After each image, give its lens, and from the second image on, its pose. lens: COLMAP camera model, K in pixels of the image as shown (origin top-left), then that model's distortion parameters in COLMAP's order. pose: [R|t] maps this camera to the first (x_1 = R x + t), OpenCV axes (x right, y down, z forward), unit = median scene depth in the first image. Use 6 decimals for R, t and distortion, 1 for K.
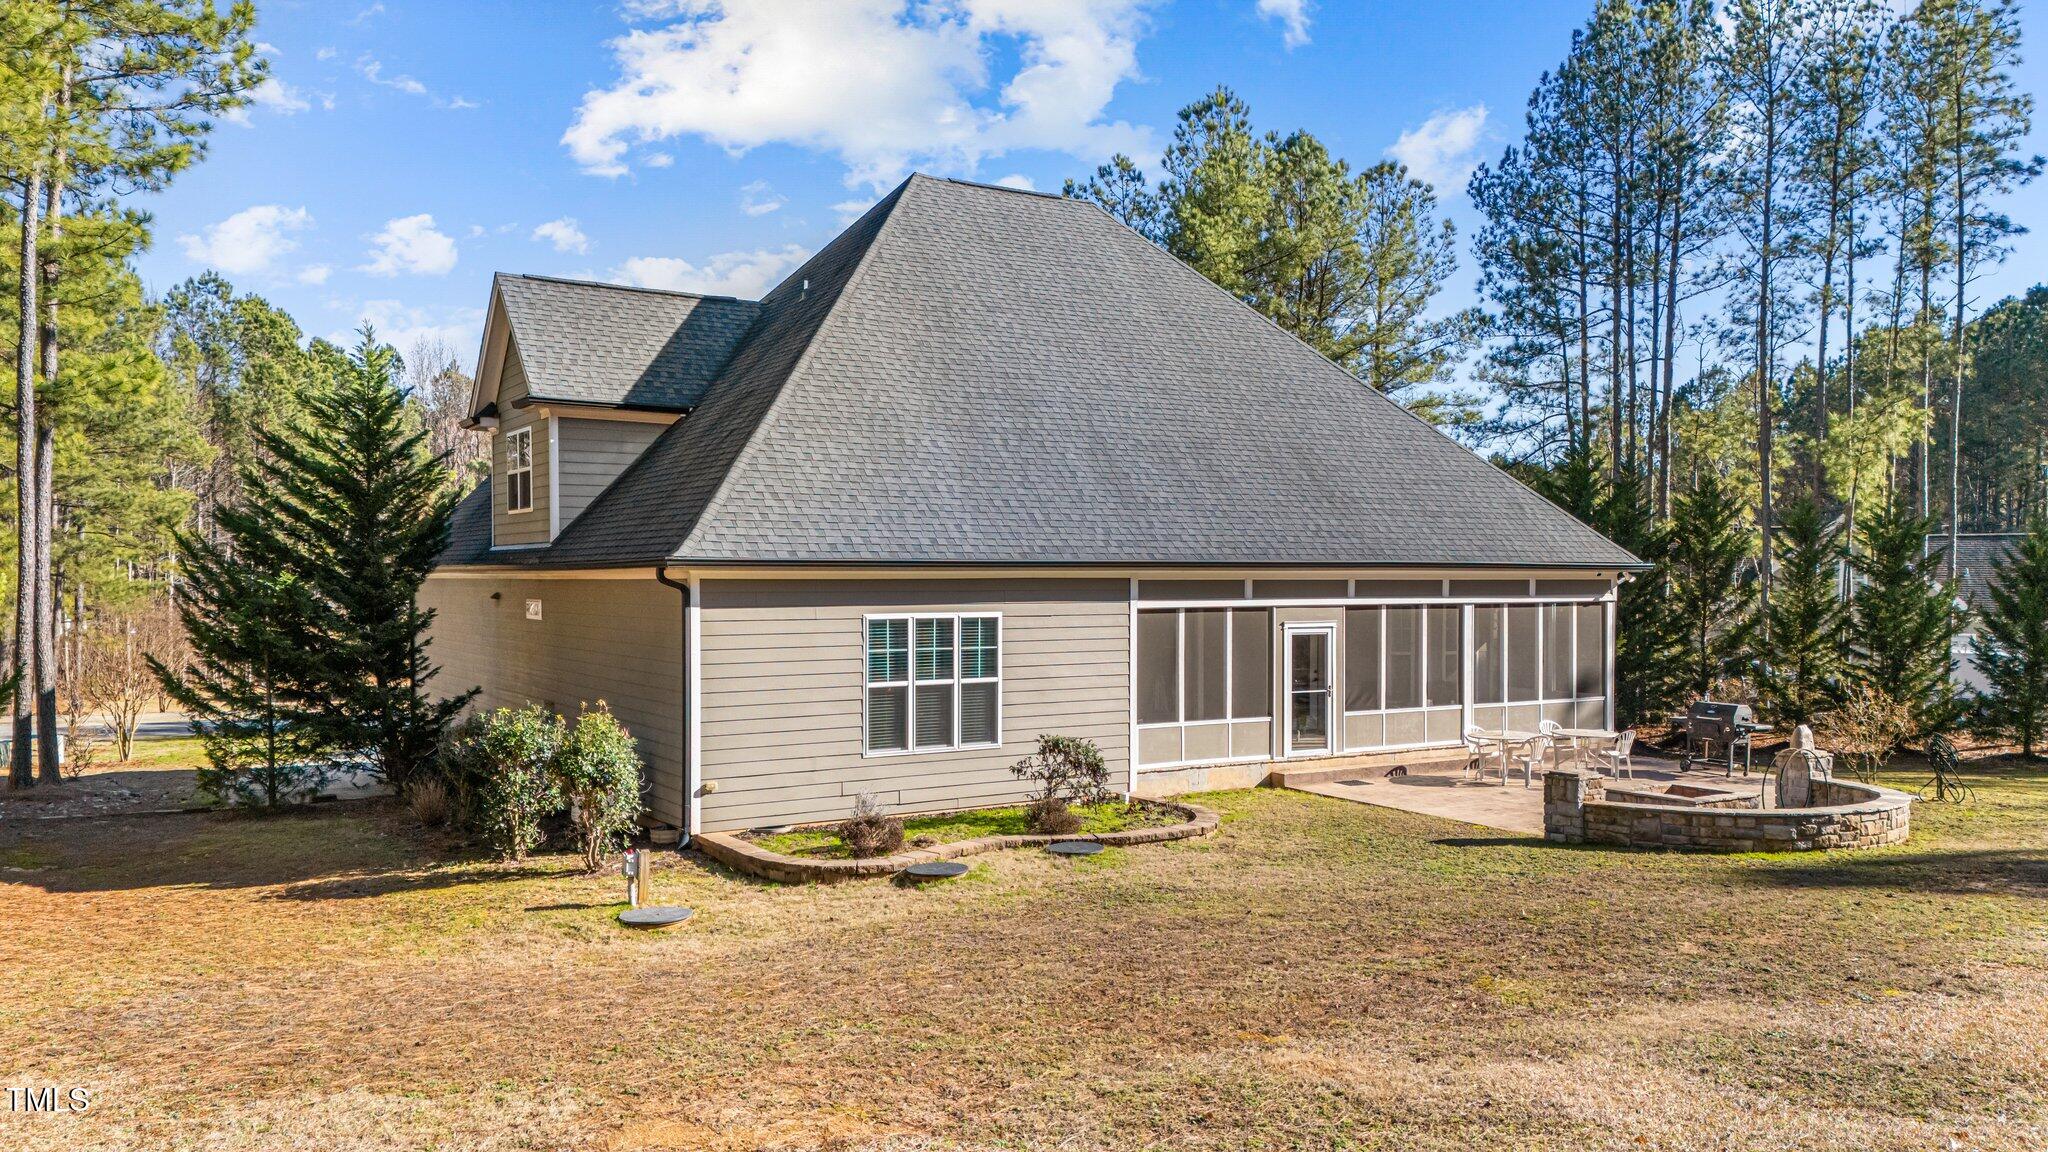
lens RADIAL K [[1518.7, 0, 1013.2], [0, 1518.7, 589.7], [0, 0, 1]] dist [0.106730, -0.117763]
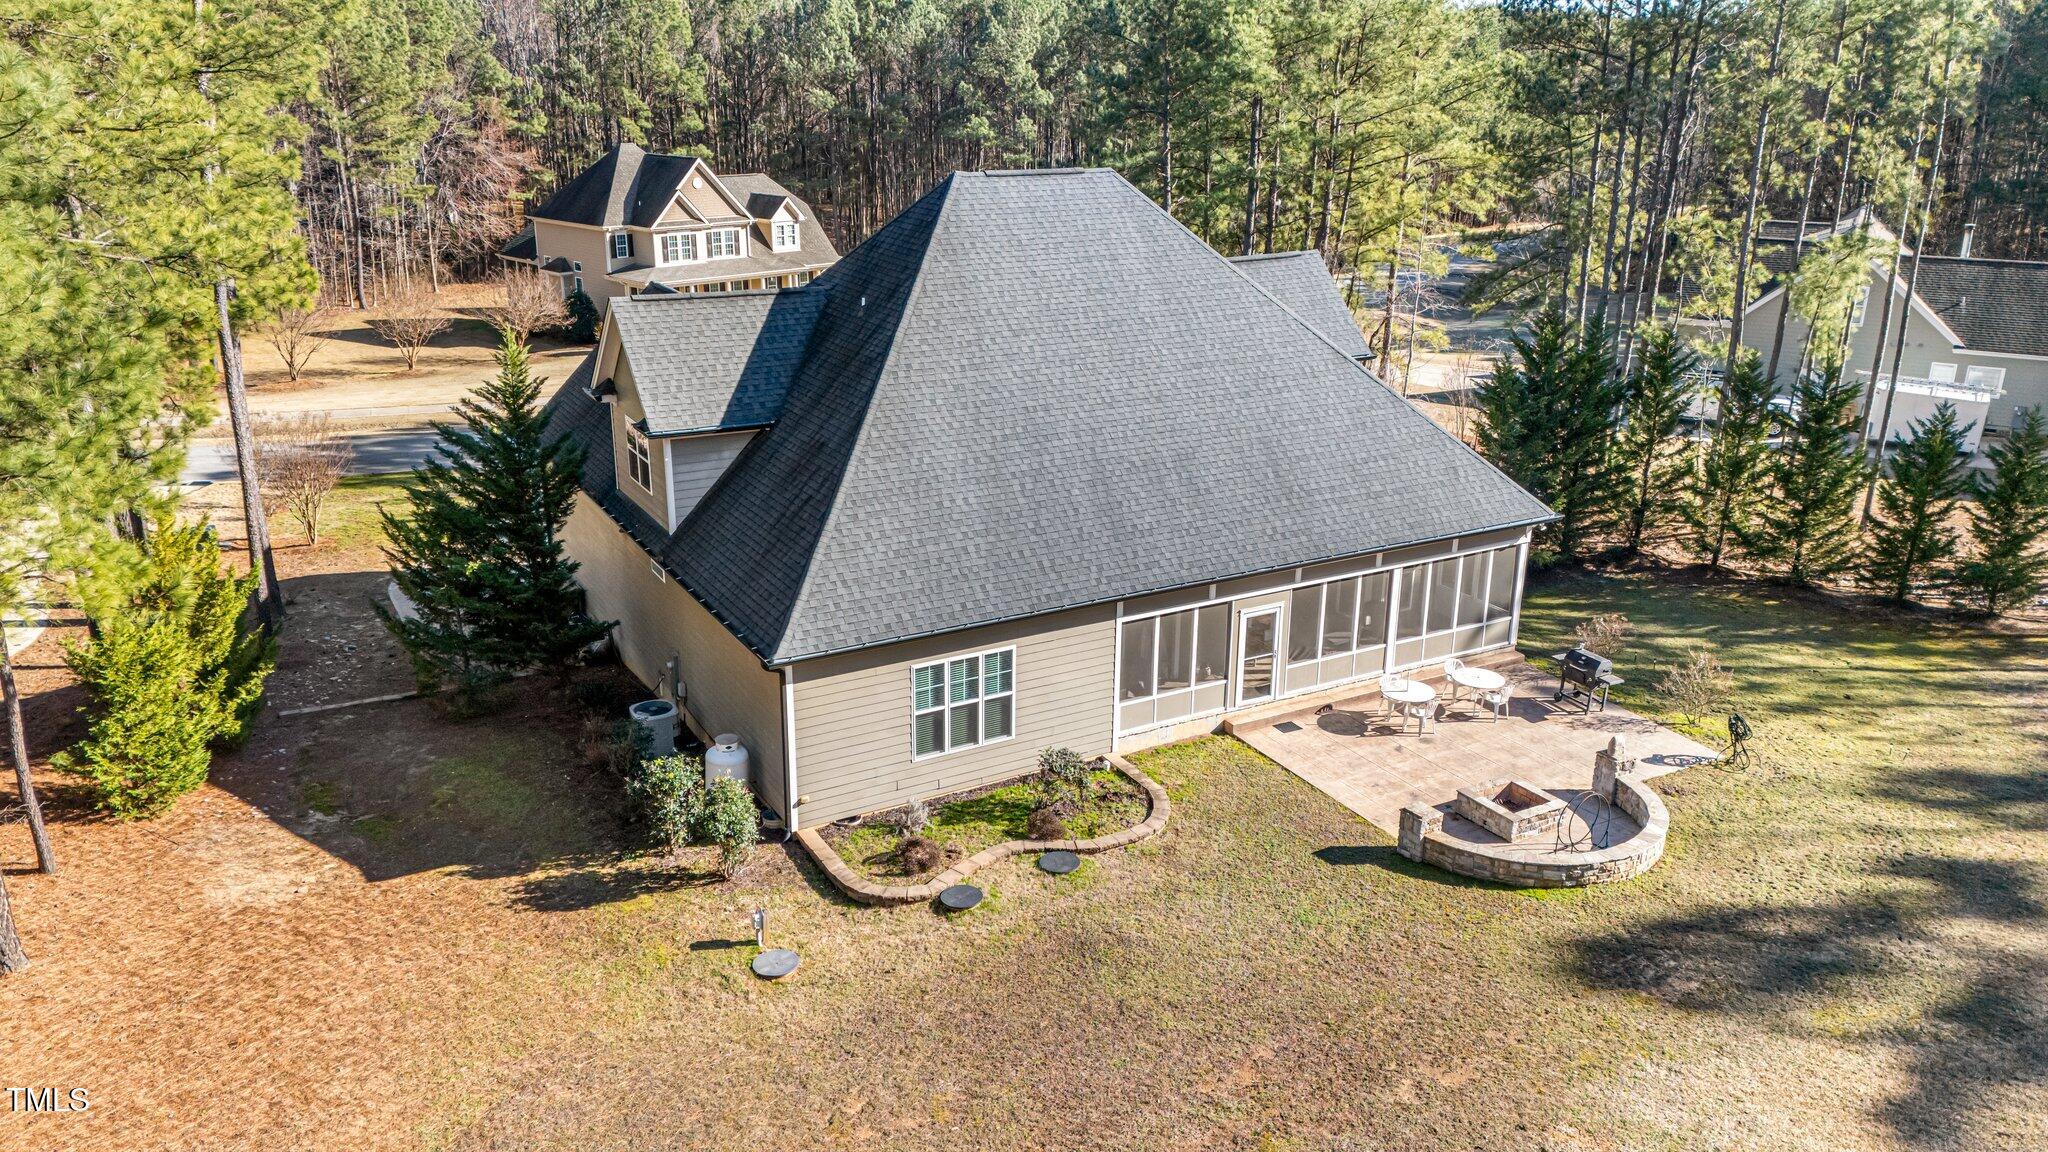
lens RADIAL K [[1508.9, 0, 1015.9], [0, 1508.9, 545.0], [0, 0, 1]] dist [0.135143, -0.192540]
pose [[0.999100, 0.020419, -0.037177, 0.037050], [-0.008432, 0.954620, 0.297707, -0.429704], [0.041569, -0.297126, 0.953933, -0.216363]]
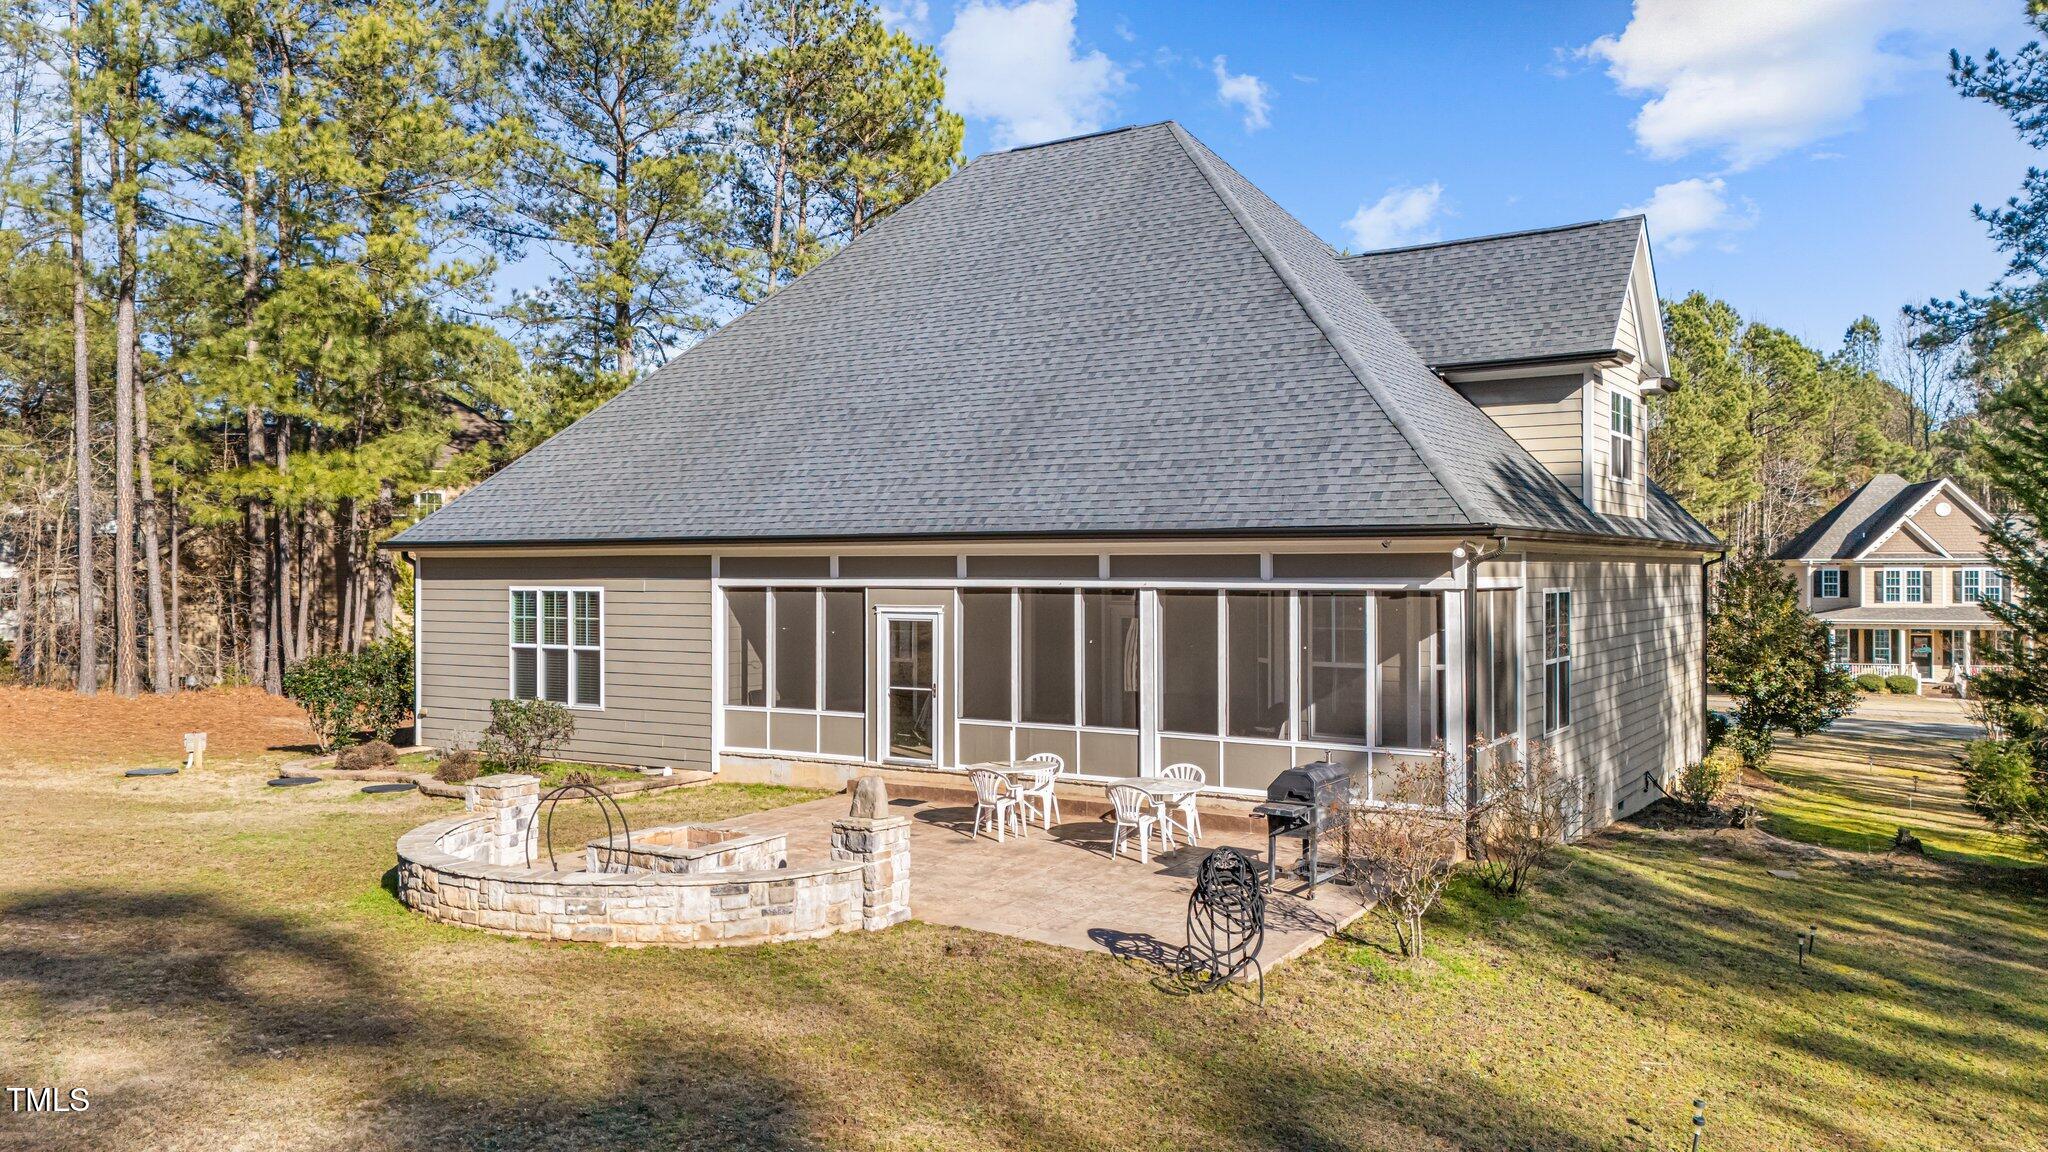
lens RADIAL K [[1508.9, 0, 1015.9], [0, 1508.9, 545.0], [0, 0, 1]] dist [0.135143, -0.192540]
pose [[0.441701, -0.013334, -0.897063, 1.036098], [-0.006148, 0.999821, -0.017888, 0.001954], [0.897141, 0.013417, 0.441540, 0.727267]]
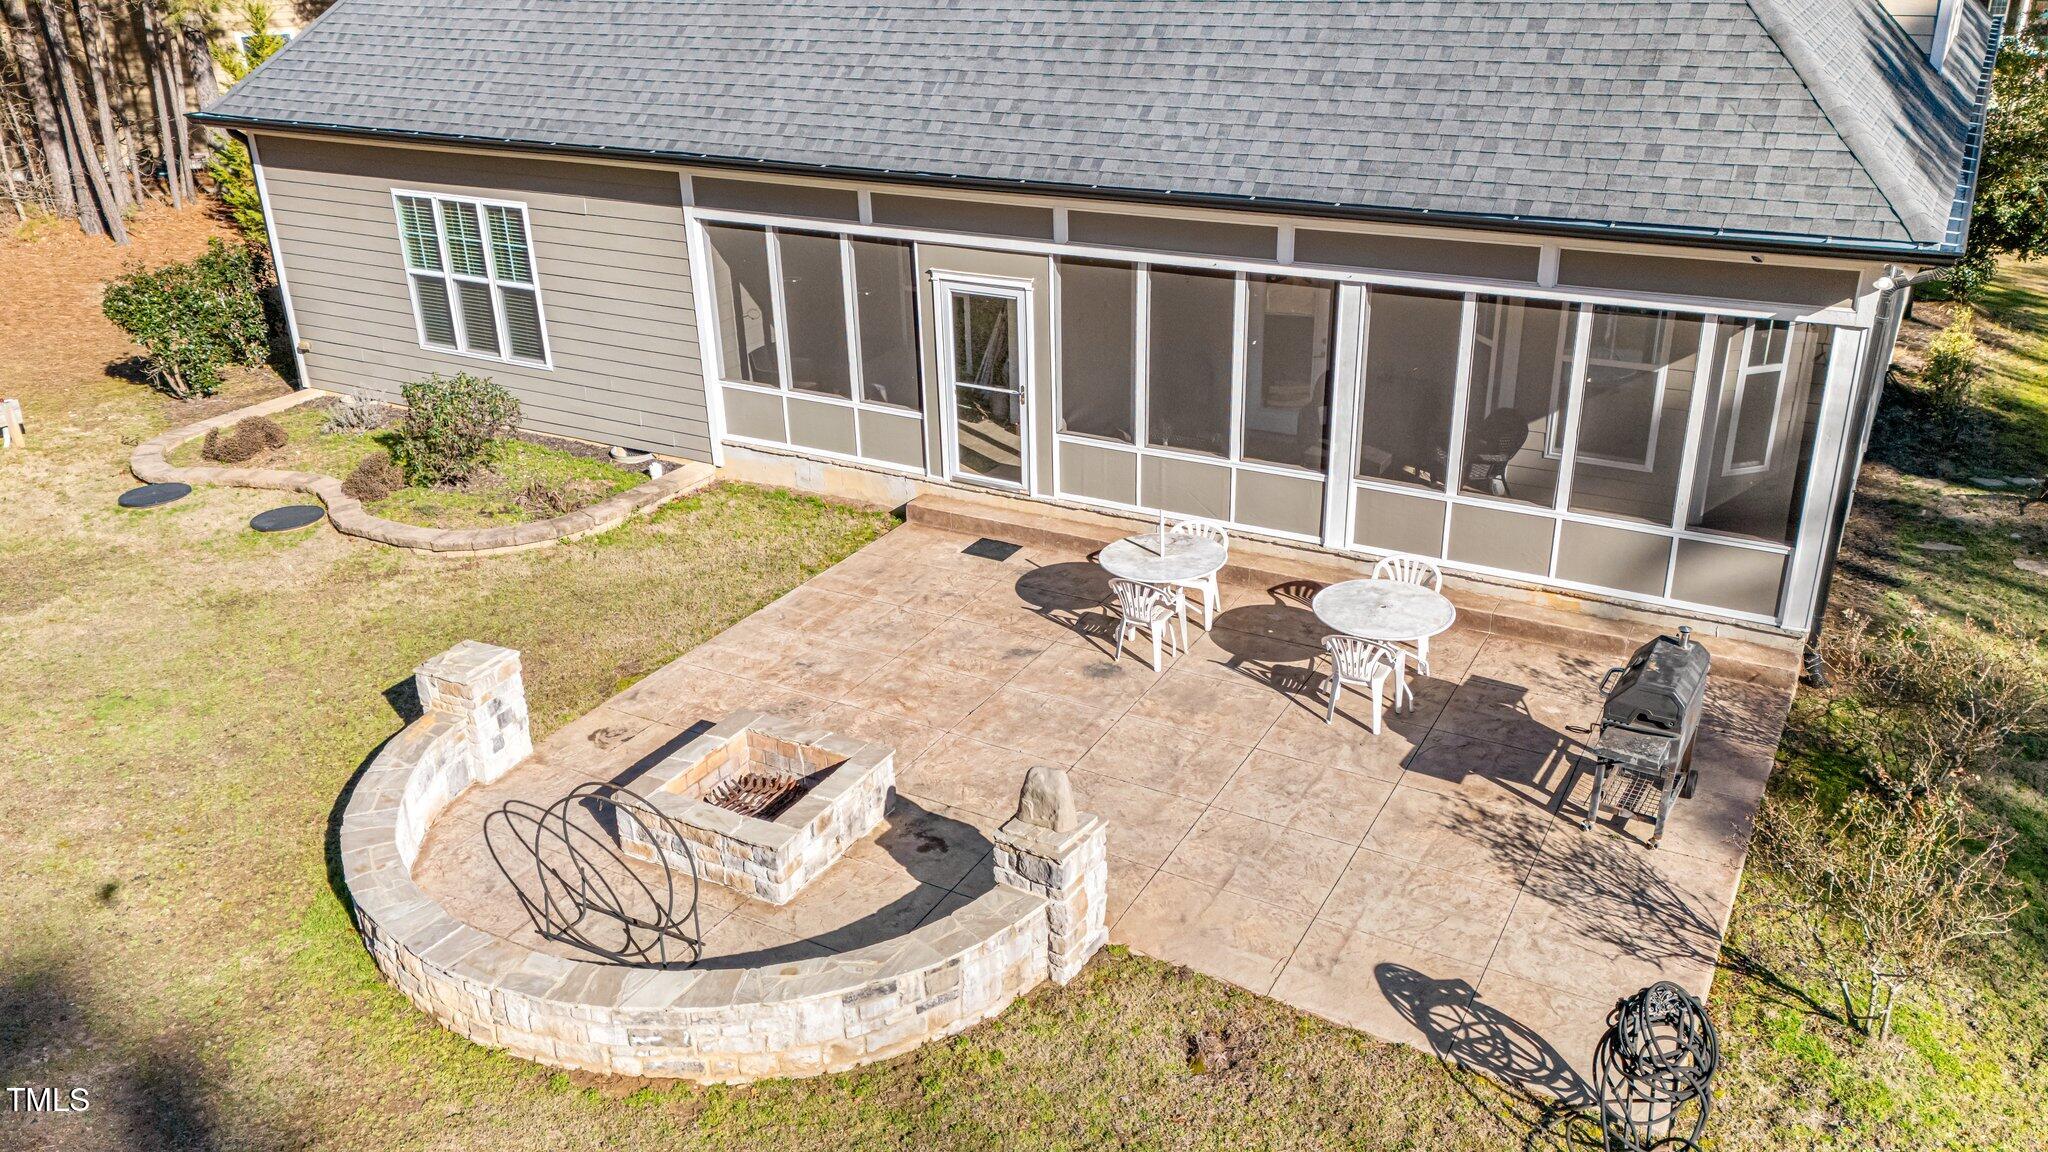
lens RADIAL K [[1590.5, 0, 1016.7], [0, 1590.5, 572.4], [0, 0, 1]] dist [0.105210, -0.174264]
pose [[0.484572, 0.341495, -0.805339, 0.789695], [0.015862, 0.917068, 0.398416, -0.127639], [0.874608, -0.205835, 0.438968, 0.761763]]
